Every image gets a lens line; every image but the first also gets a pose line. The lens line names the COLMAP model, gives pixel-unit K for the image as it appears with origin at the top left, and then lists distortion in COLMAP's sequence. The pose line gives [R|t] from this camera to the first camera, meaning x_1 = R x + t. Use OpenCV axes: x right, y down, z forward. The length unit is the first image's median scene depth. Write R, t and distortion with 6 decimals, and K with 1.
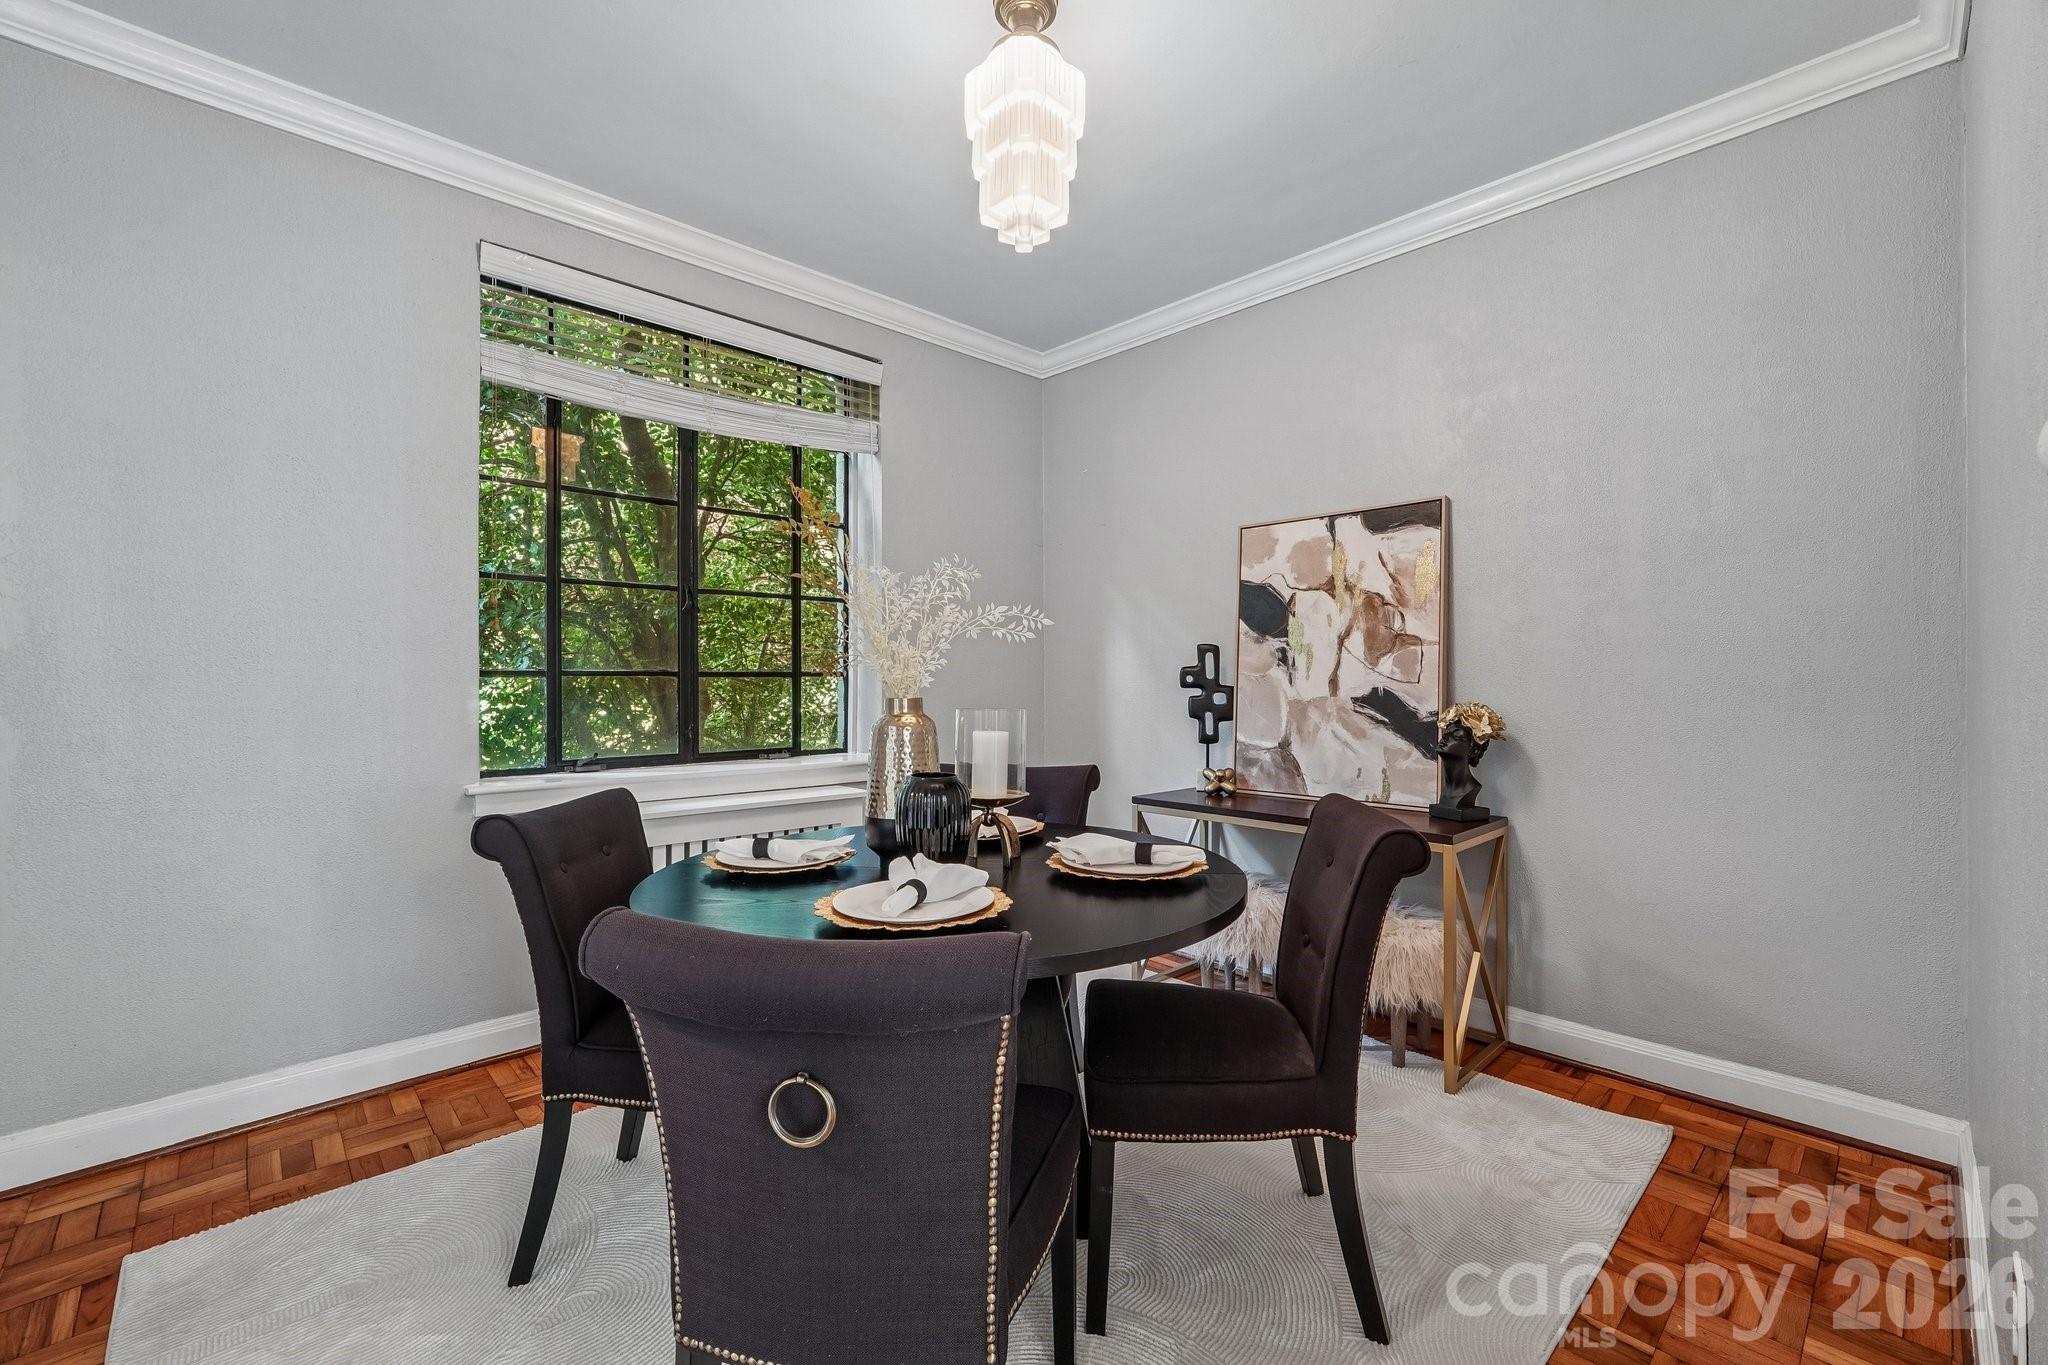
lens RADIAL K [[861.1, 0, 1023.7], [0, 861.1, 675.9], [0, 0, 1]] dist [-0.018953, 0.006967]
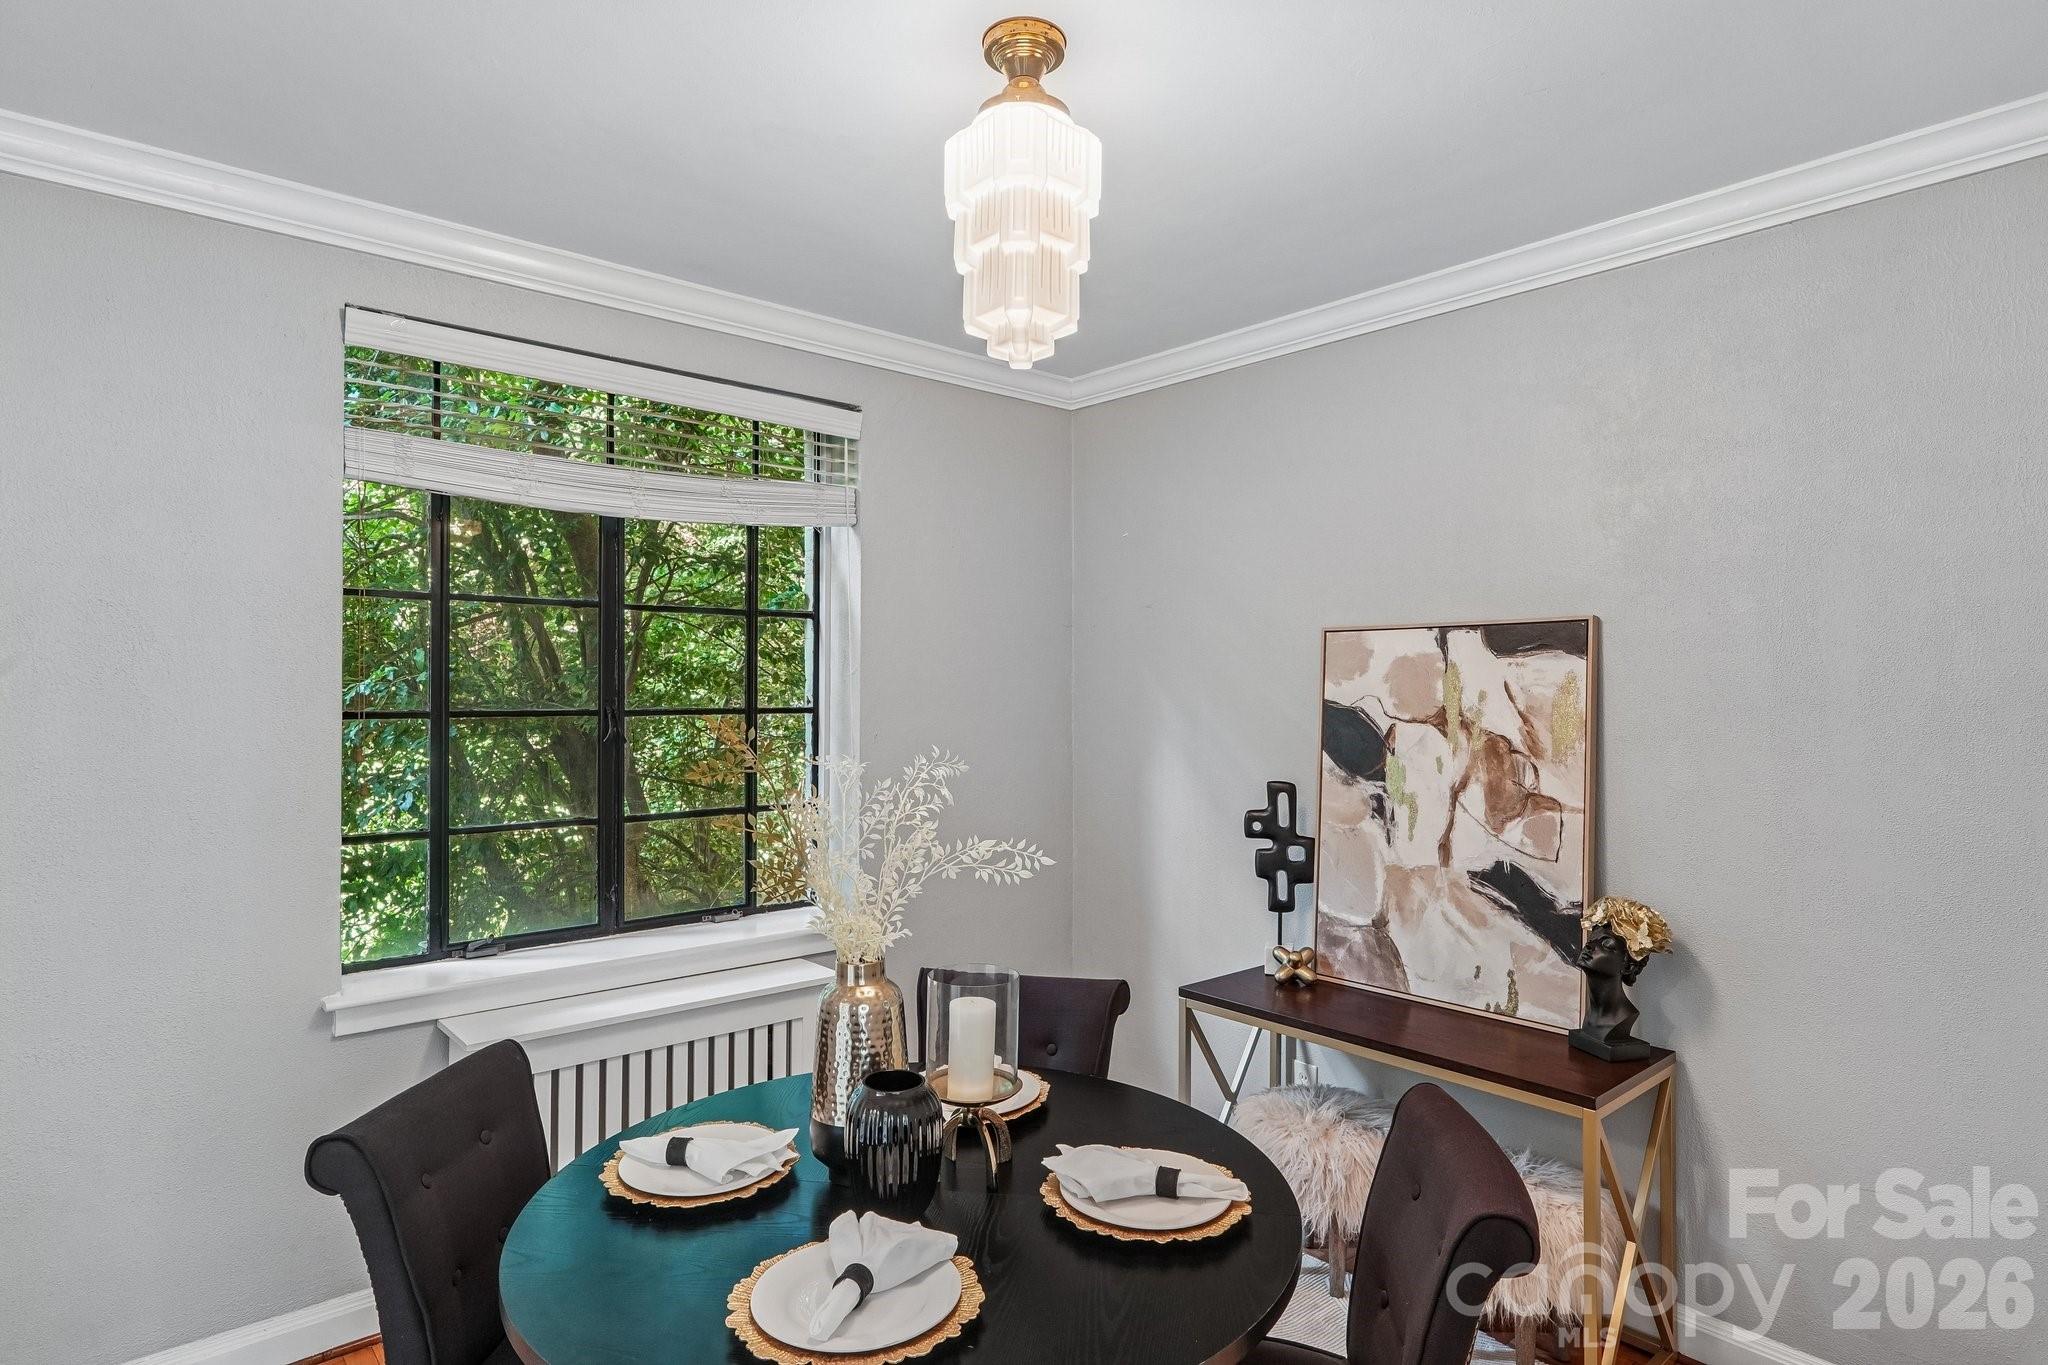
lens RADIAL K [[1107.6, 0, 1024.0], [0, 1107.6, 682.5], [0, 0, 1]] dist [-0.004918, 0.000611]
pose [[0.999134, 0.004190, -0.041407, 0.029605], [-0.004429, 0.999974, -0.005701, -0.135446], [0.041382, 0.005880, 0.999126, 0.005438]]
